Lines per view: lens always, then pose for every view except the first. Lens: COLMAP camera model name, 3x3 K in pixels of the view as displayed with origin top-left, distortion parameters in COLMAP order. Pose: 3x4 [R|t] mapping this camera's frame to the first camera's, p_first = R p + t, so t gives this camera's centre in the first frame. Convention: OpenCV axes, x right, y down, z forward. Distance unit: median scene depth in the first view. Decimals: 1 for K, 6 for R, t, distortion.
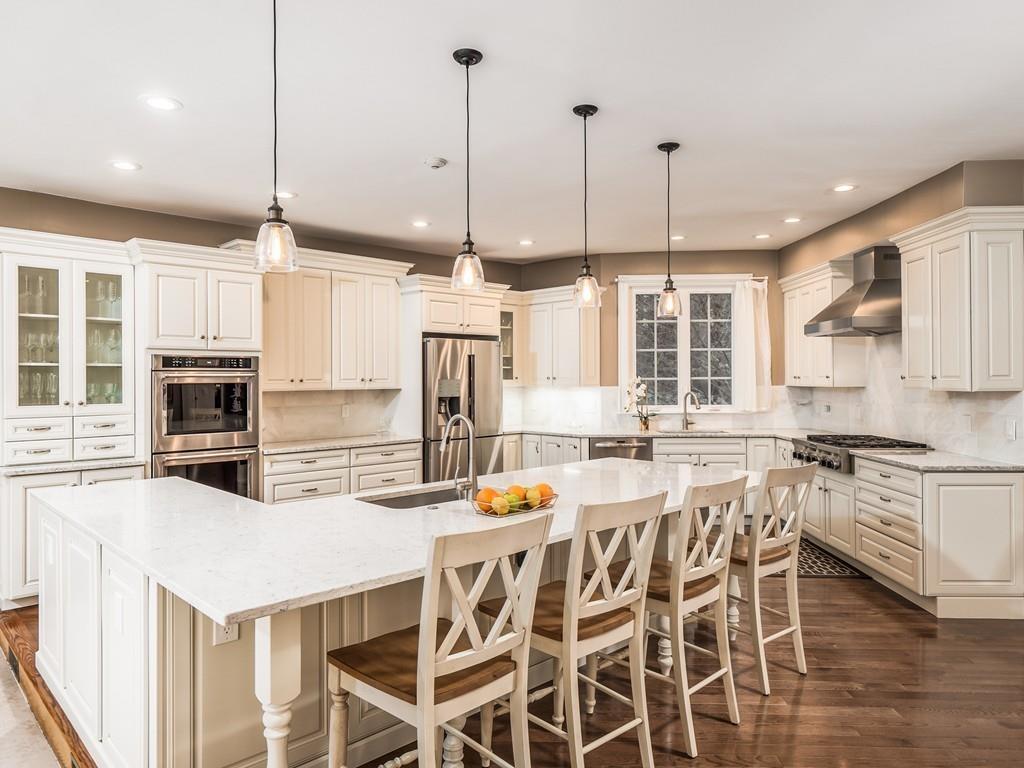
lens RADIAL K [[674.9, 0, 512.7], [0, 674.9, 382.9], [0, 0, 1]] dist [-0.003982, -0.002589]
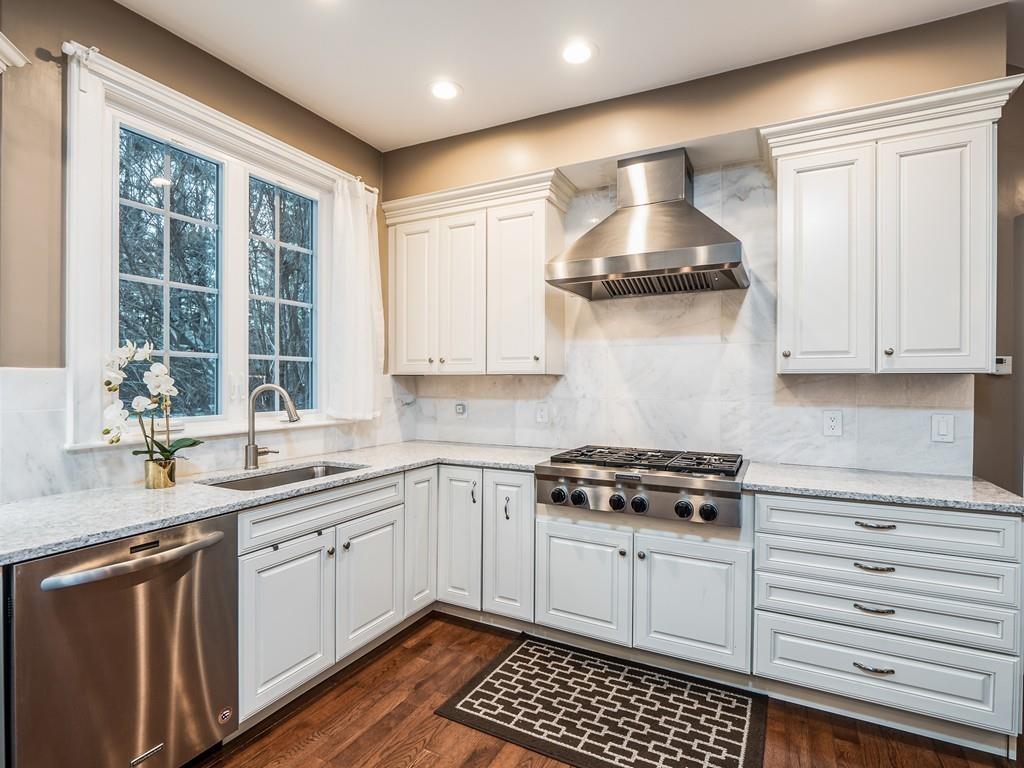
lens RADIAL K [[517.9, 0, 507.1], [0, 517.9, 384.3], [0, 0, 1]] dist [-0.006200, 0.000525]
pose [[0.444738, 0.001513, 0.895660, 0.023776], [0.001375, 0.999996, -0.002372, 0.014561], [-0.895660, 0.002287, 0.444734, 0.707637]]
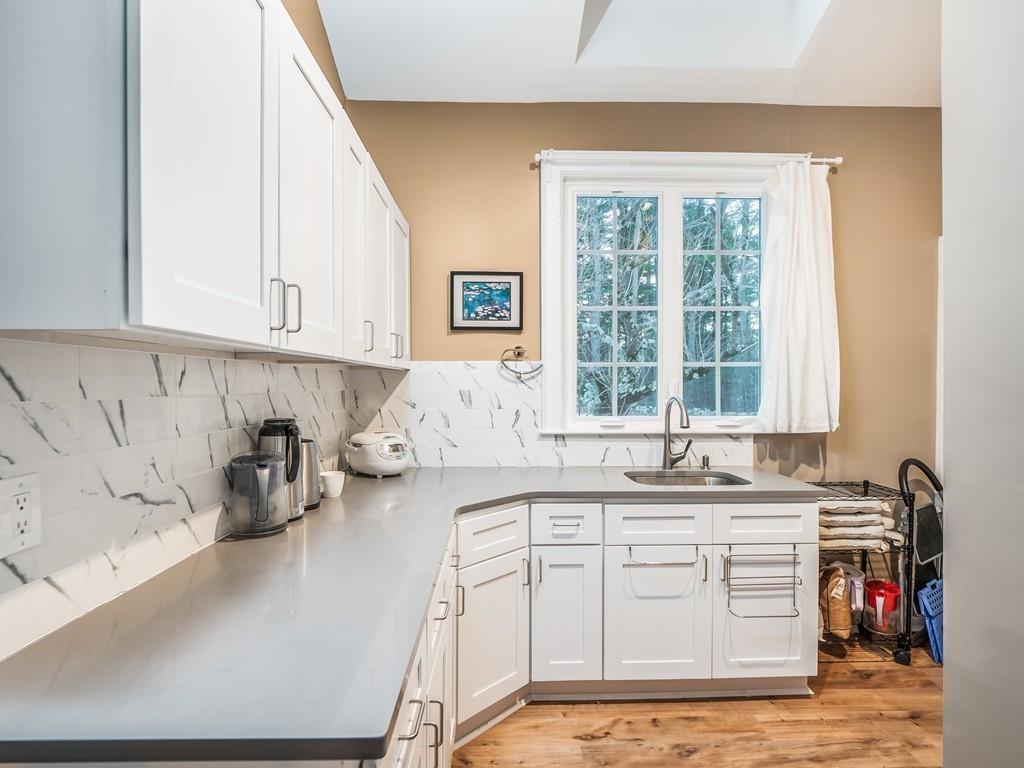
lens RADIAL K [[438.8, 0, 511.0], [0, 438.8, 386.4], [0, 0, 1]] dist [-0.000754, 0.000019]
pose [[0.998453, 0.008233, 0.054993, 0.121760], [-0.008058, 0.999962, -0.003398, 0.013031], [-0.055018, 0.002949, 0.998481, 0.703694]]
